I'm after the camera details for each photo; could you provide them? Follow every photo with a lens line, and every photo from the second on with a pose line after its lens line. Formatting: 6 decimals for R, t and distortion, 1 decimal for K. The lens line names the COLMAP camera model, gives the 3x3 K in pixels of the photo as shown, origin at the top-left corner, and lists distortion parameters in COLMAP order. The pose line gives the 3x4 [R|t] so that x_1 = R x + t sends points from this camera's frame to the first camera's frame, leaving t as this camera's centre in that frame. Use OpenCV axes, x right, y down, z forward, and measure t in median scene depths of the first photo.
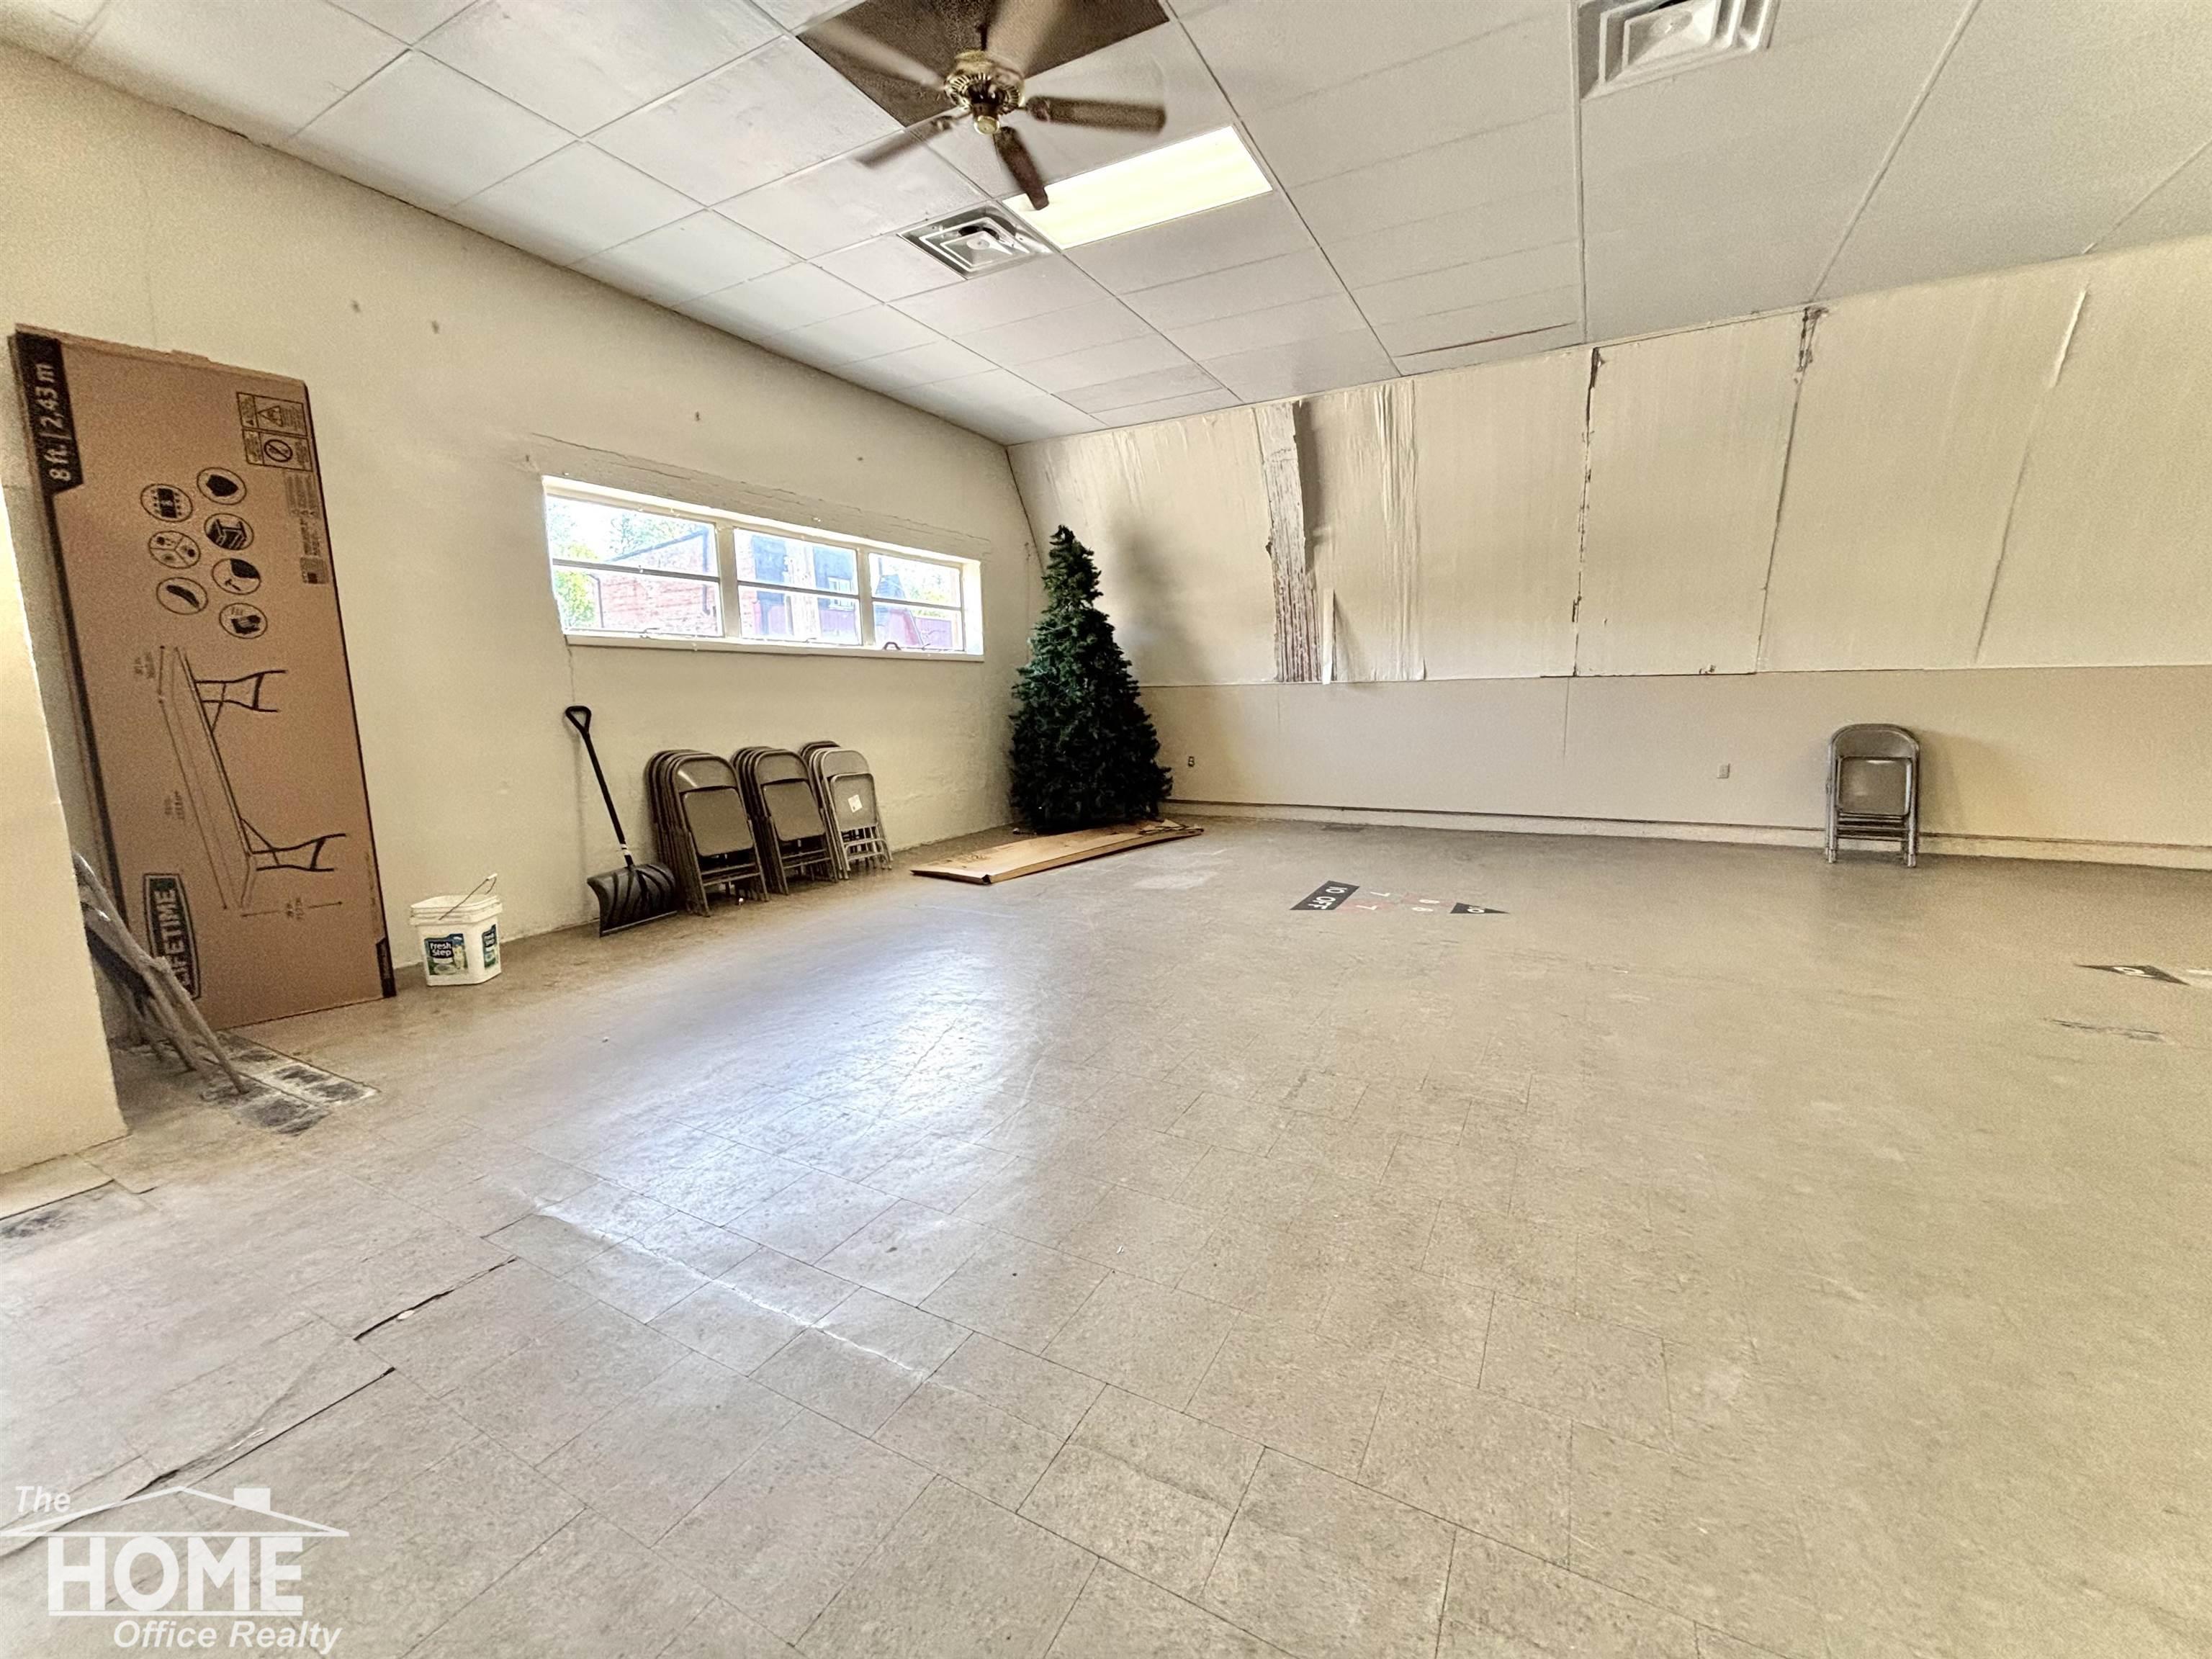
lens RADIAL K [[888.3, 0, 1097.8], [0, 888.3, 829.9], [0, 0, 1]] dist [-0.000687, 0.000106]
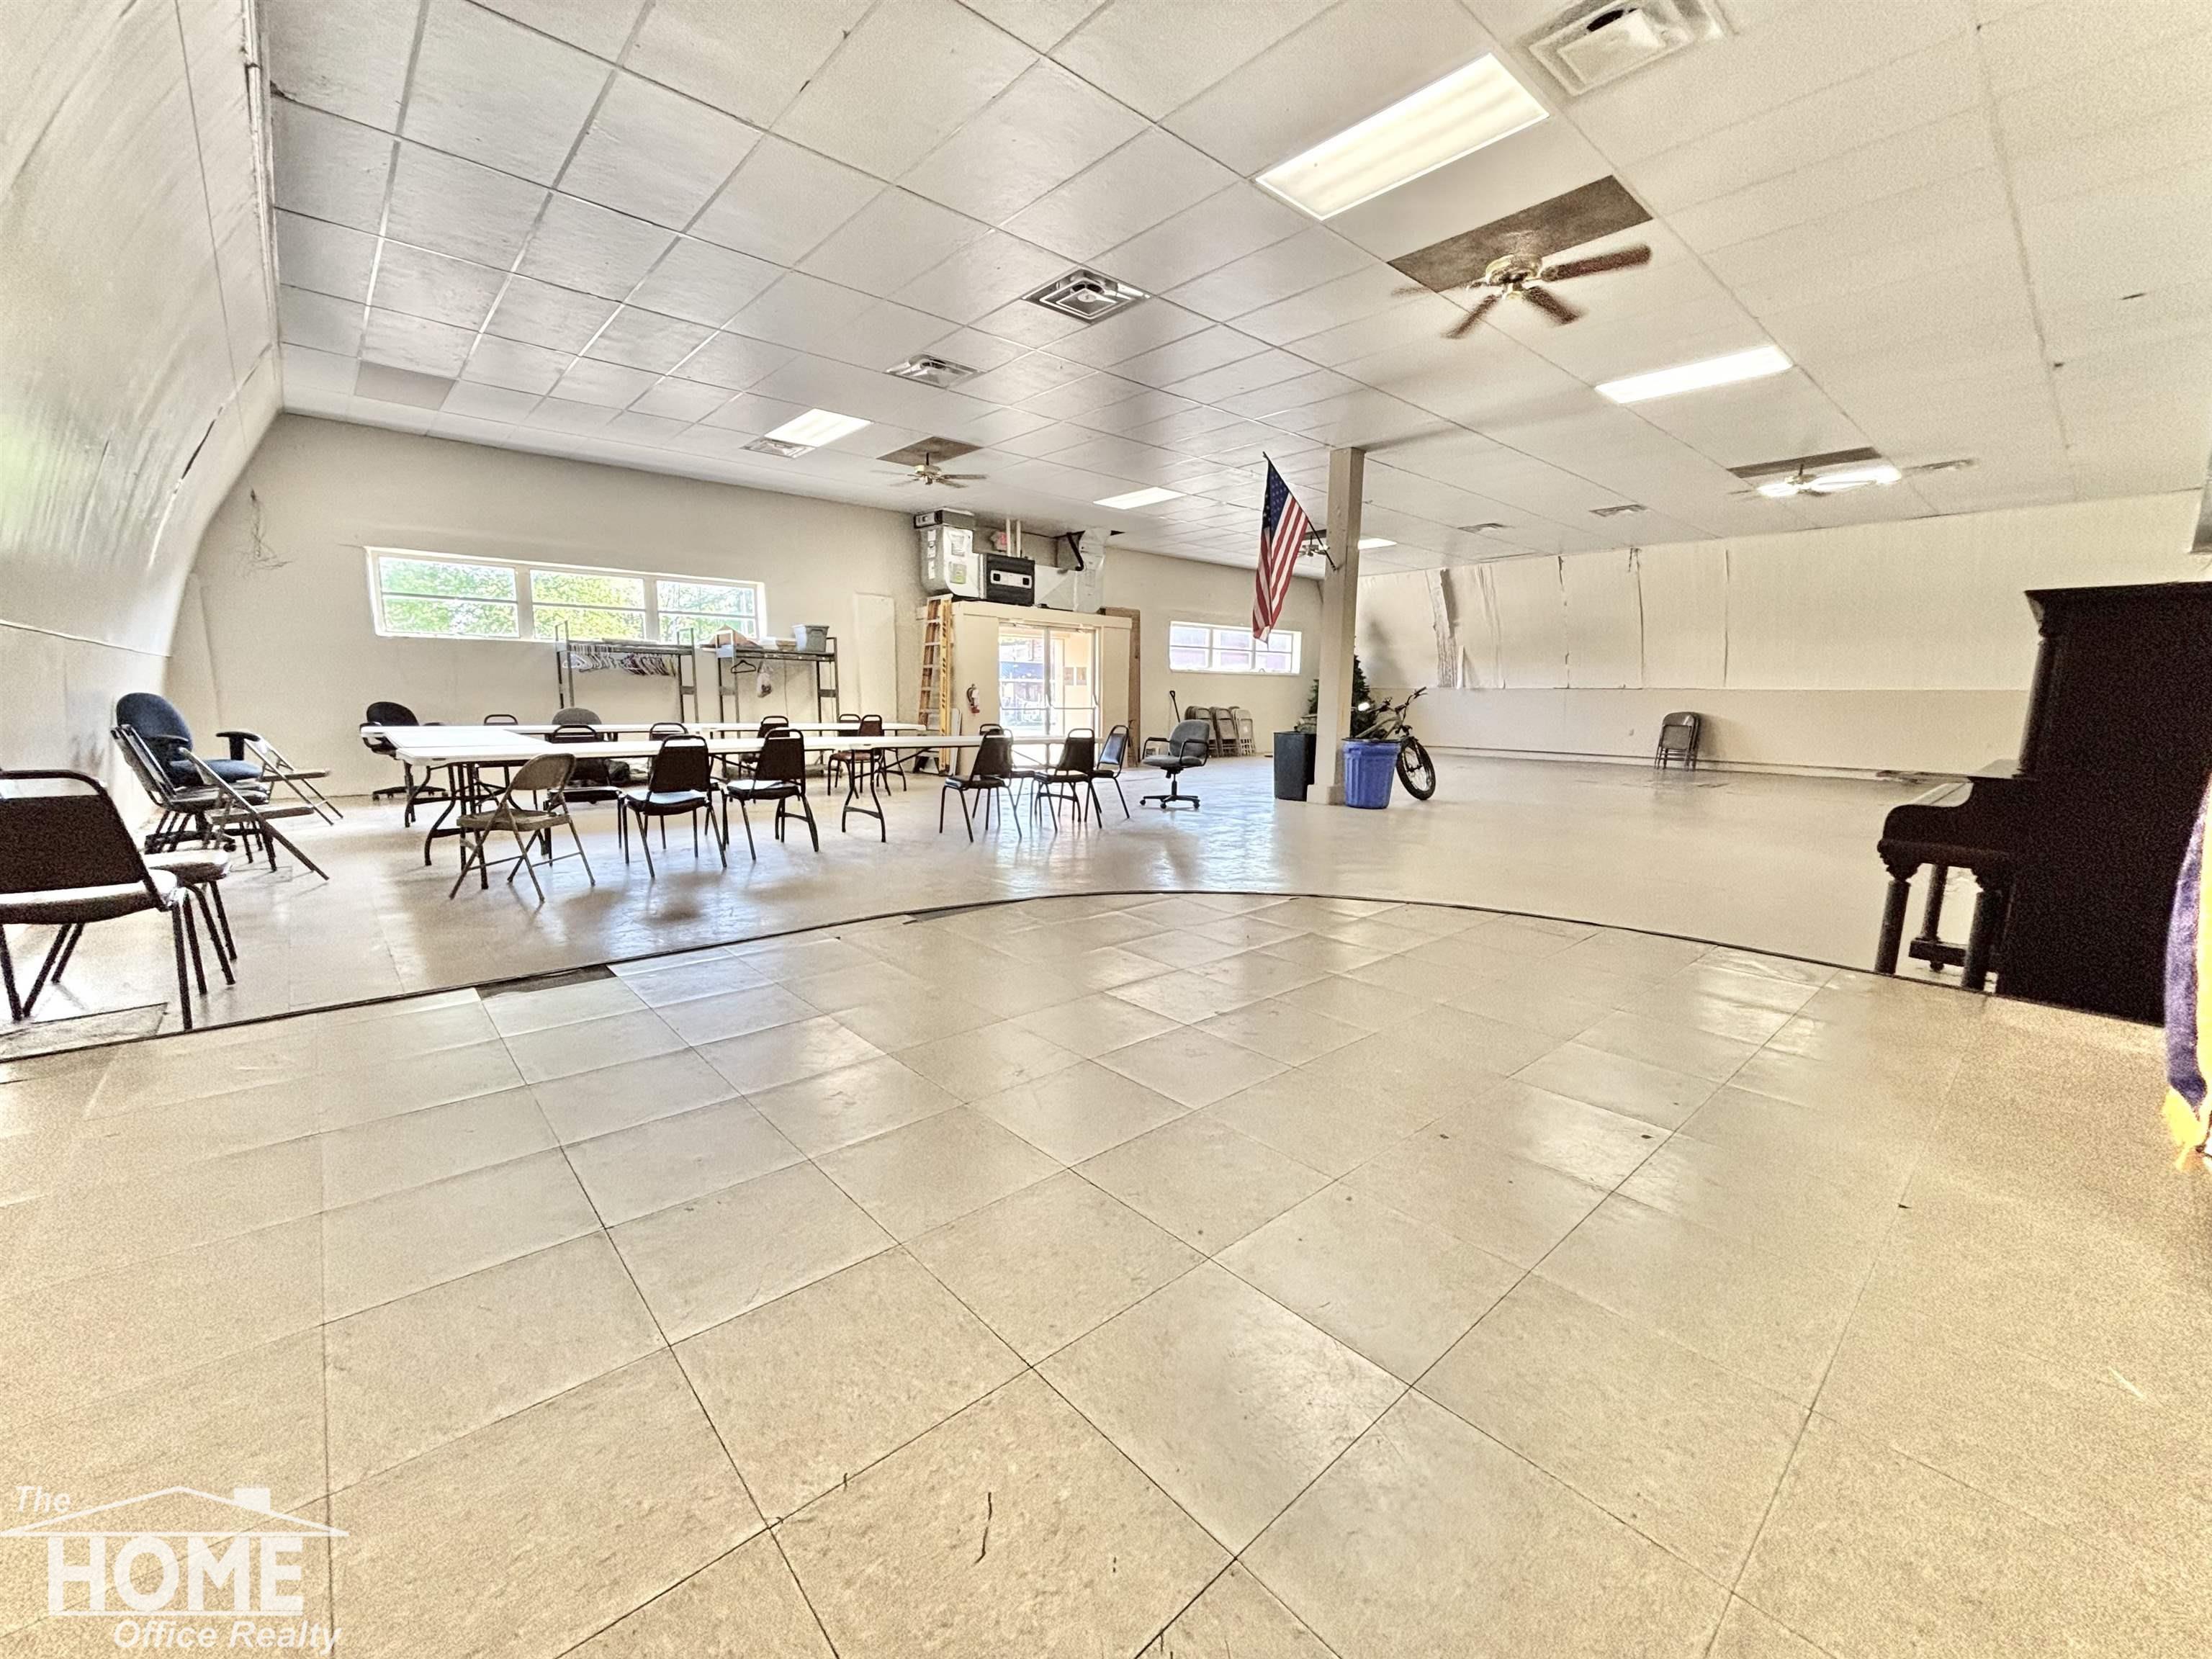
lens RADIAL K [[888.3, 0, 1100.7], [0, 888.3, 846.4], [0, 0, 1]] dist [-0.000687, 0.000106]
pose [[0.941236, 0.082867, -0.327427, 0.267486], [-0.077368, 0.996557, 0.029809, 0.332584], [0.328769, -0.002725, 0.944406, -2.022006]]
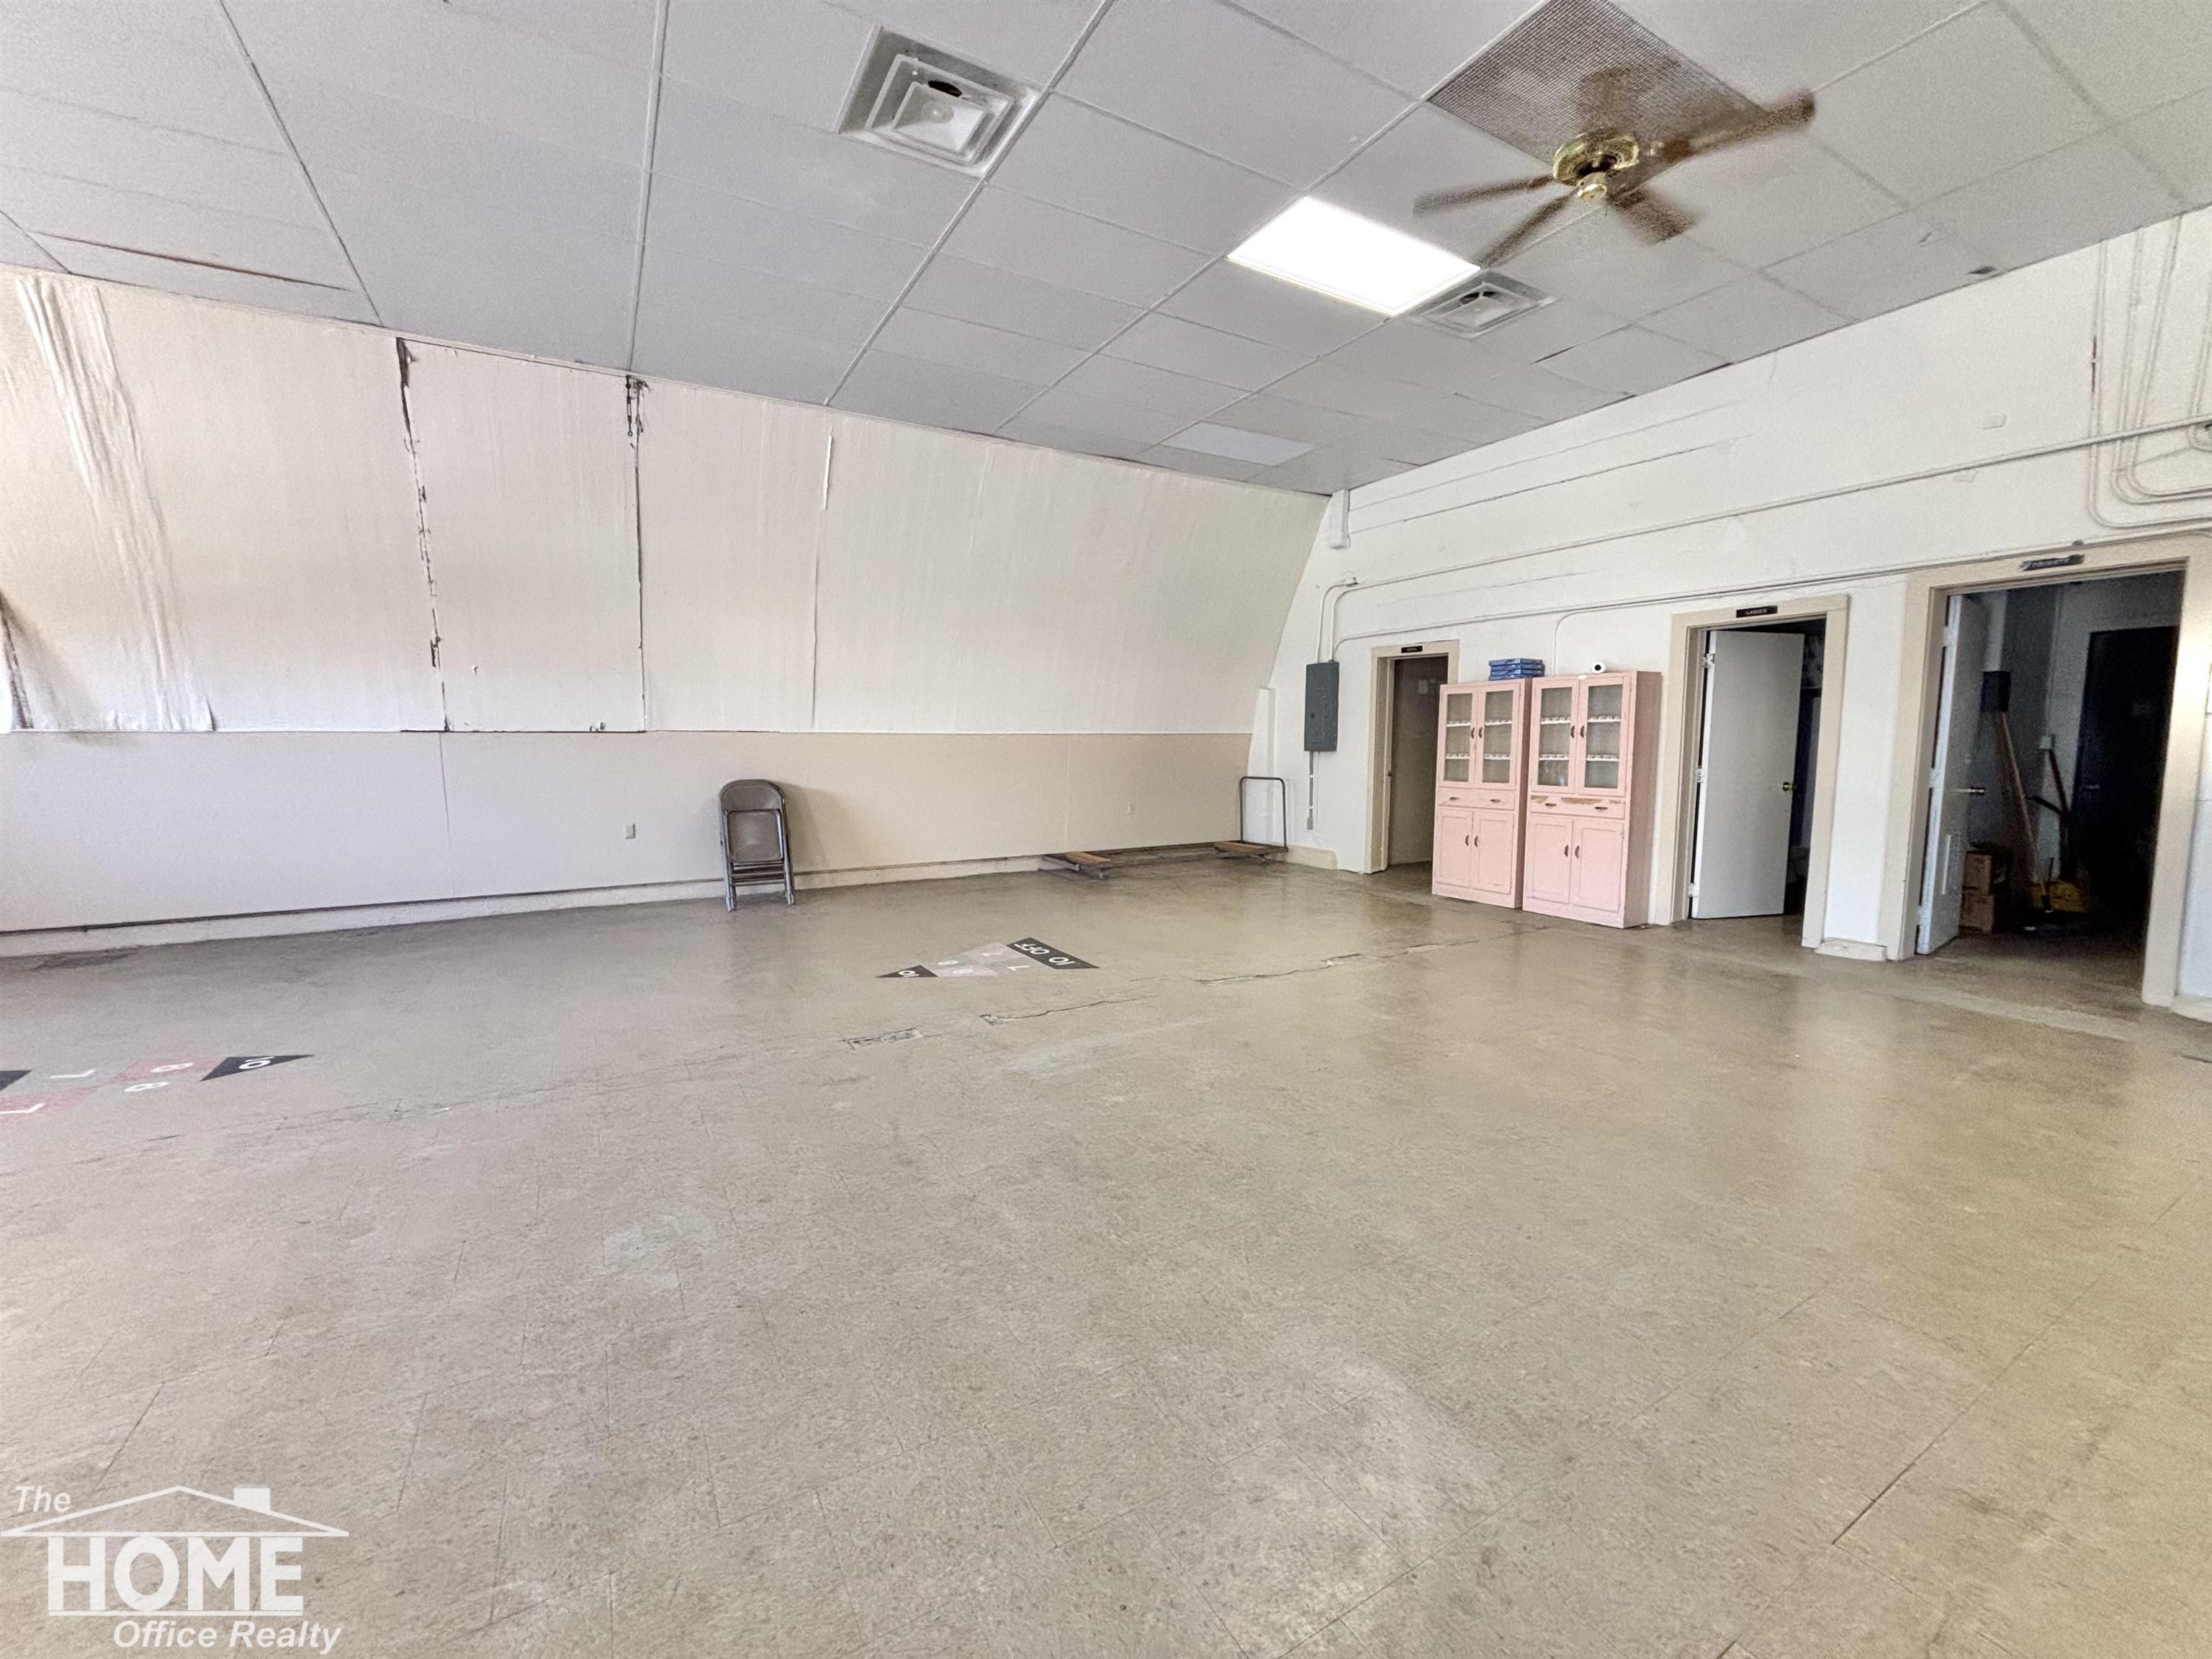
lens RADIAL K [[888.3, 0, 1105.7], [0, 888.3, 819.9], [0, 0, 1]] dist [-0.000687, 0.000106]
pose [[0.519116, -0.061465, 0.852491, 0.180573], [0.124848, 0.992166, -0.004489, -0.010548], [-0.845536, 0.108762, 0.522723, 0.061189]]
